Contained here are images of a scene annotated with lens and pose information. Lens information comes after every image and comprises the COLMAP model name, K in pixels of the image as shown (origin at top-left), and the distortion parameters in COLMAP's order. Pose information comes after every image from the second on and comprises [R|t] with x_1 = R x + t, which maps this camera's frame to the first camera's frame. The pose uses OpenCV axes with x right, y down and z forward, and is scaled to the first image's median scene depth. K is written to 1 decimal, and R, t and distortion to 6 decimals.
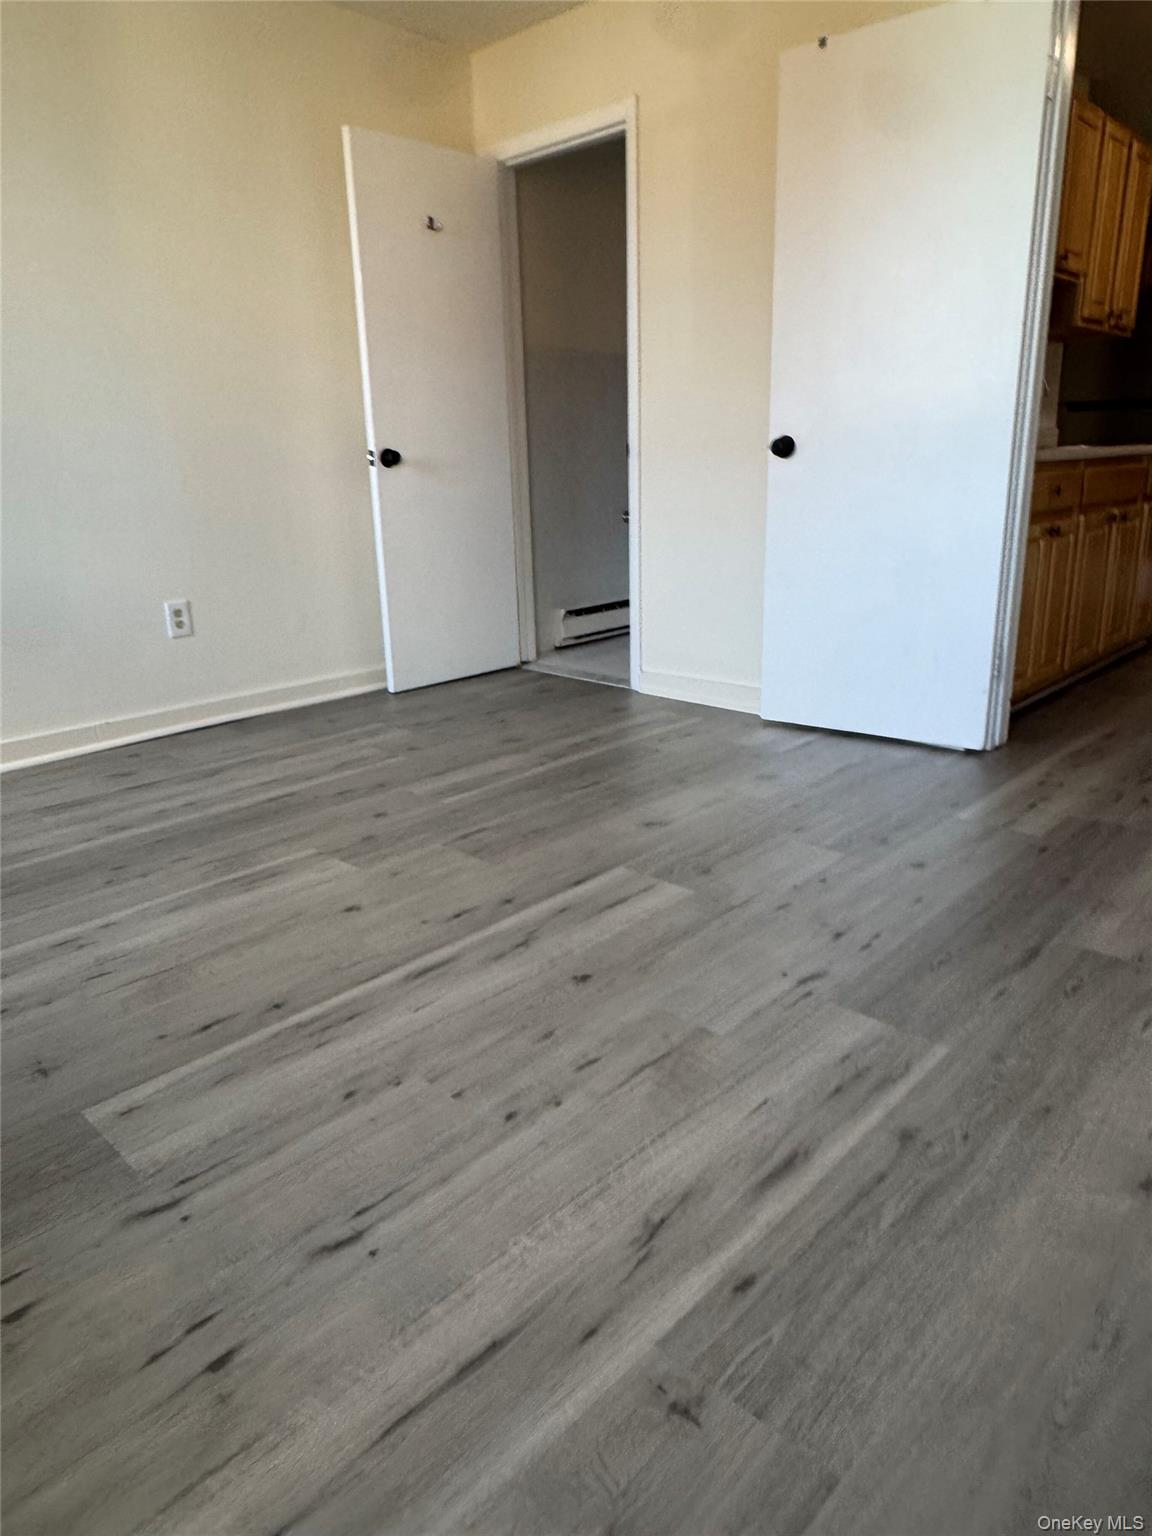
lens RADIAL K [[995.9, 0, 578.3], [0, 995.9, 759.2], [0, 0, 1]] dist [0.003850, -0.002185]
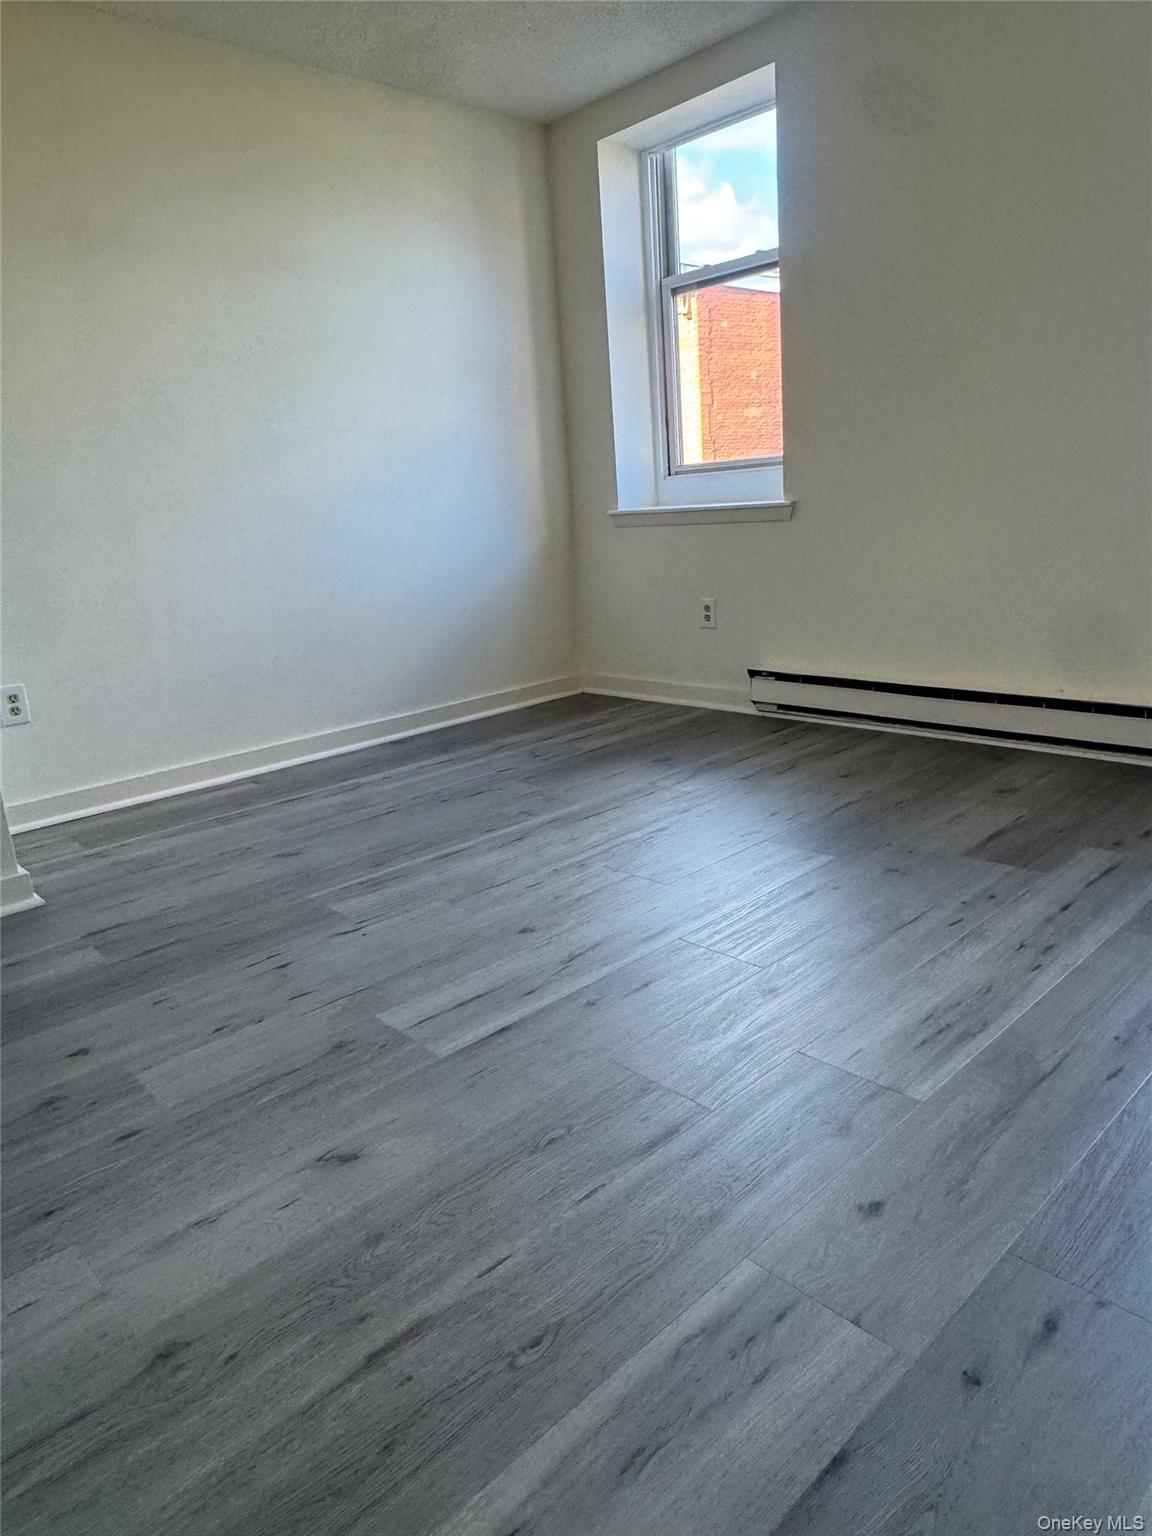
lens RADIAL K [[995.9, 0, 578.3], [0, 995.9, 759.2], [0, 0, 1]] dist [0.003850, -0.002185]
pose [[-0.993565, 0.081807, 0.078336, -0.169599], [0.110503, 0.851905, 0.511905, -0.564388], [-0.024857, 0.517267, -0.855463, 1.909117]]
